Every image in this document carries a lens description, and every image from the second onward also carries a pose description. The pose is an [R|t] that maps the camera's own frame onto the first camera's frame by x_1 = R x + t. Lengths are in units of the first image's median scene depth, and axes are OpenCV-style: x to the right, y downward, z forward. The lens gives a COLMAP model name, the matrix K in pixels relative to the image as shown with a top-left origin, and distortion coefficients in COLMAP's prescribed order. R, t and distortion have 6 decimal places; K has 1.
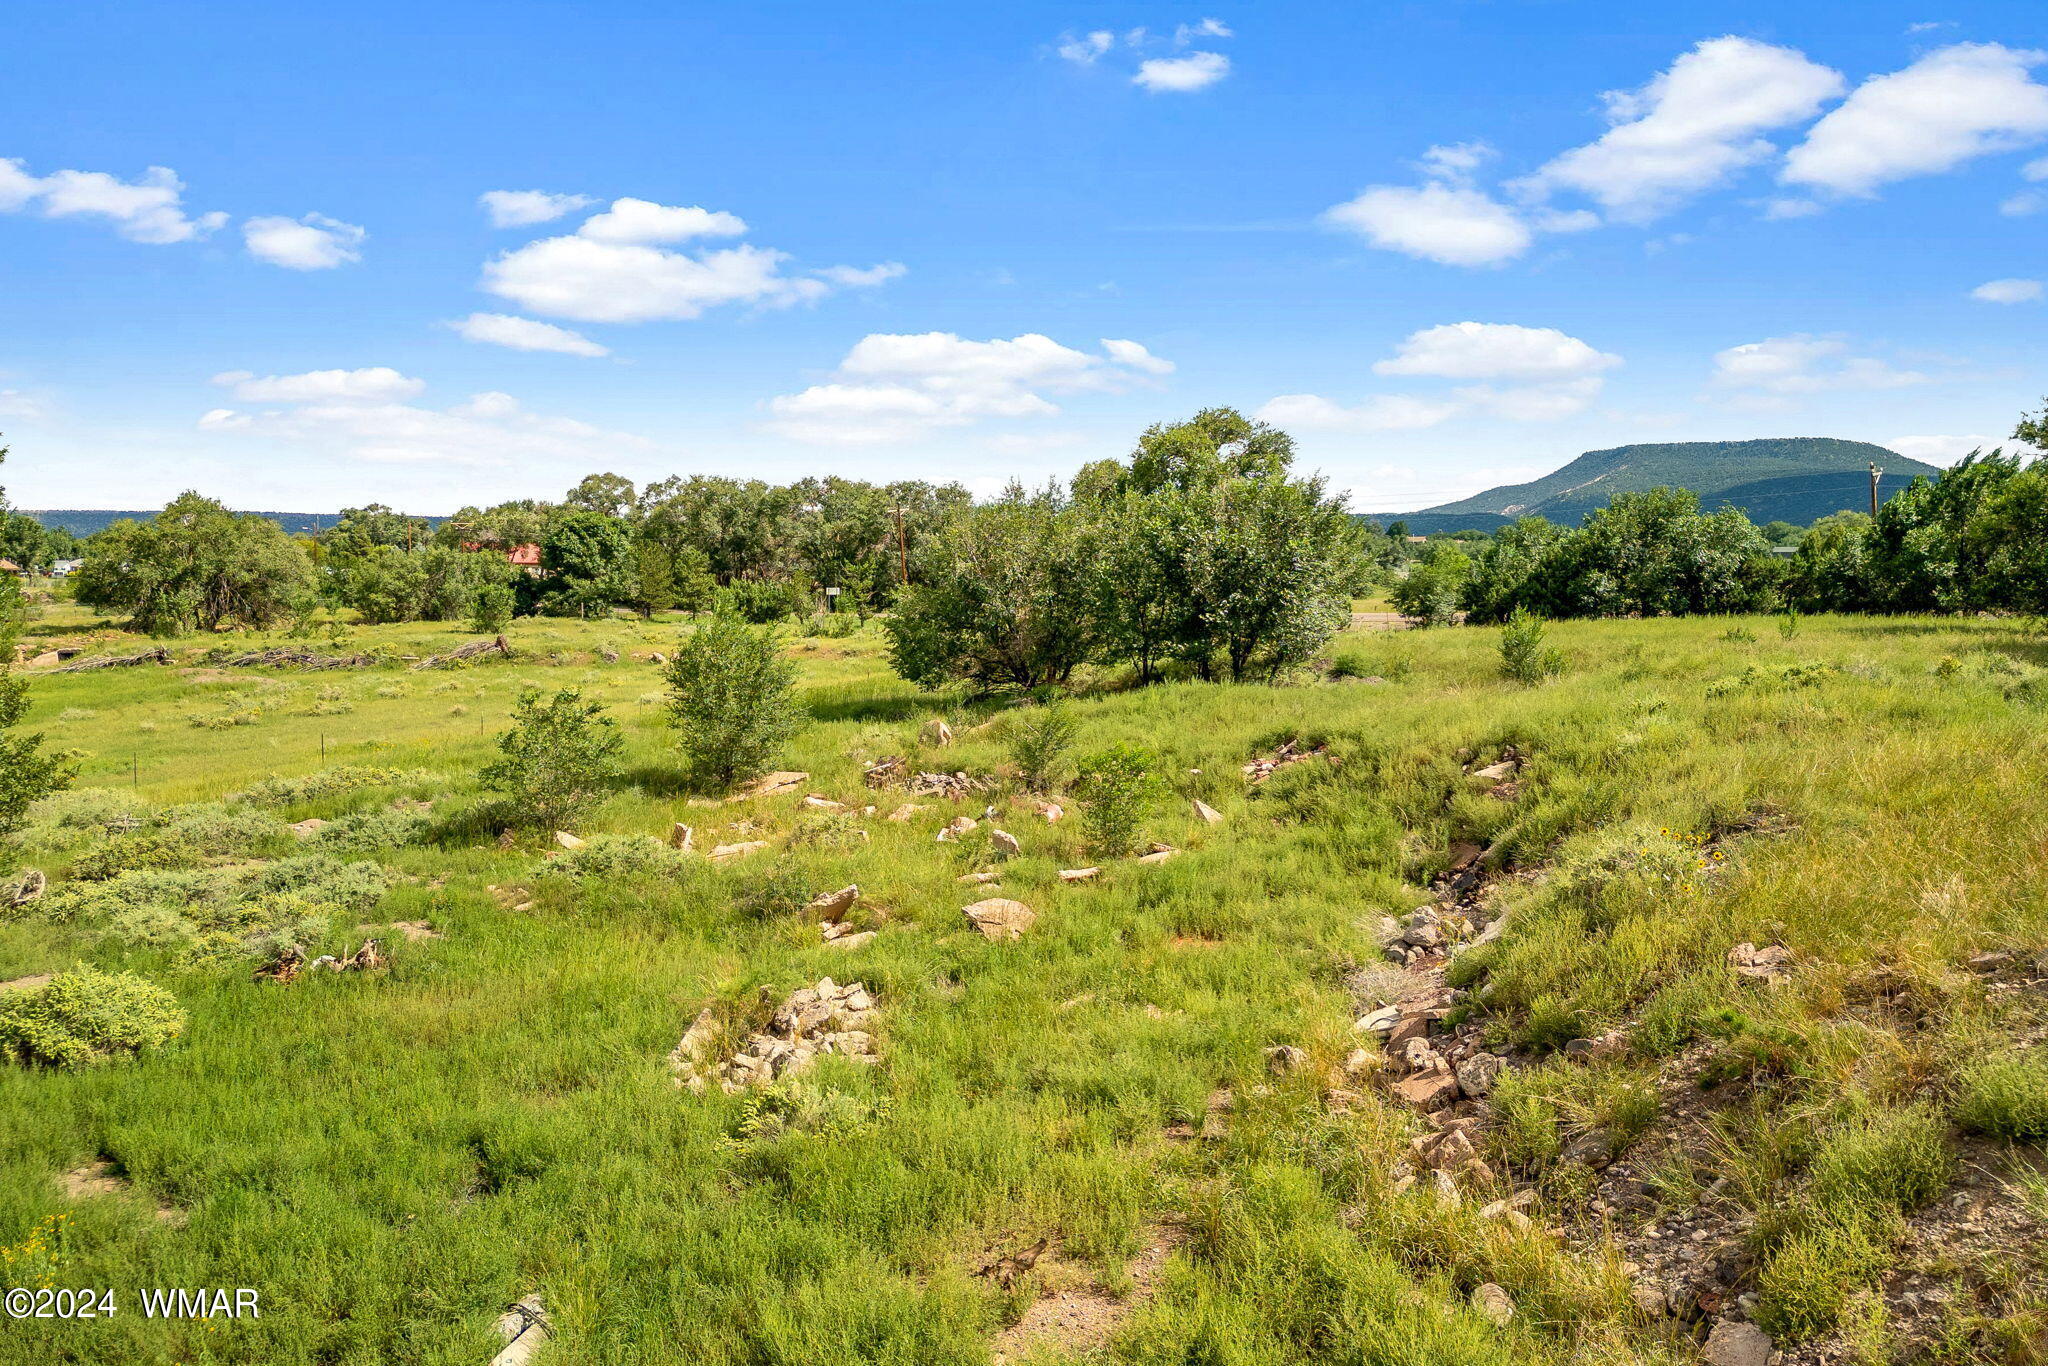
lens RADIAL K [[1432.9, 0, 1017.6], [0, 1432.9, 686.6], [0, 0, 1]] dist [0.070833, -0.066527]
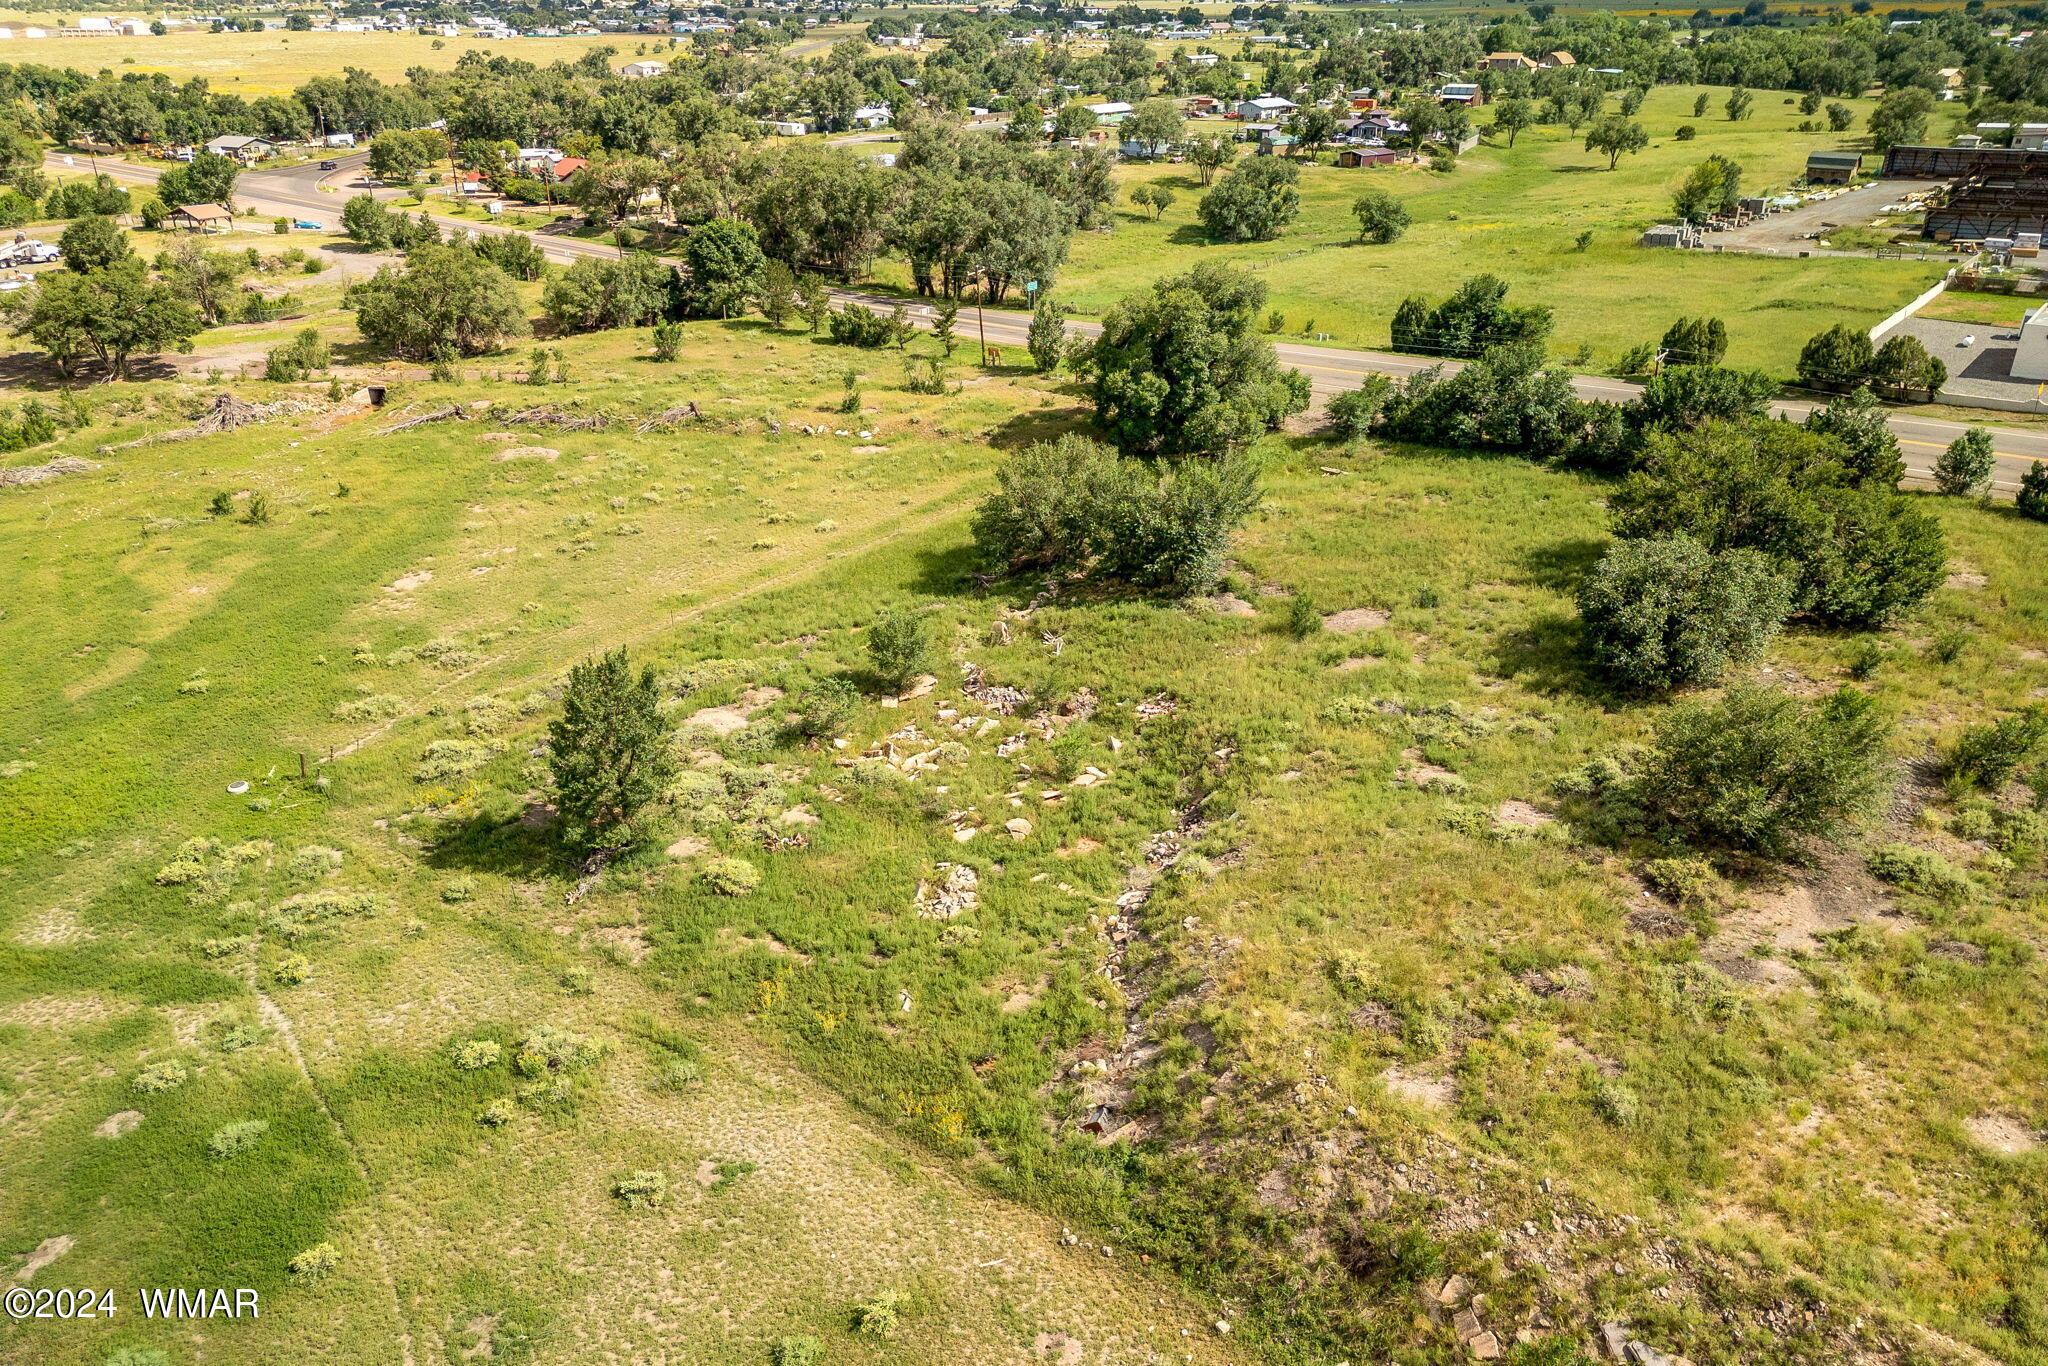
lens RADIAL K [[1432.9, 0, 1017.6], [0, 1432.9, 686.6], [0, 0, 1]] dist [0.070833, -0.066527]
pose [[0.998473, 0.021158, -0.051025, 0.037100], [-0.001766, 0.935494, 0.353338, -0.329957], [0.055209, -0.352709, 0.934103, -0.457832]]
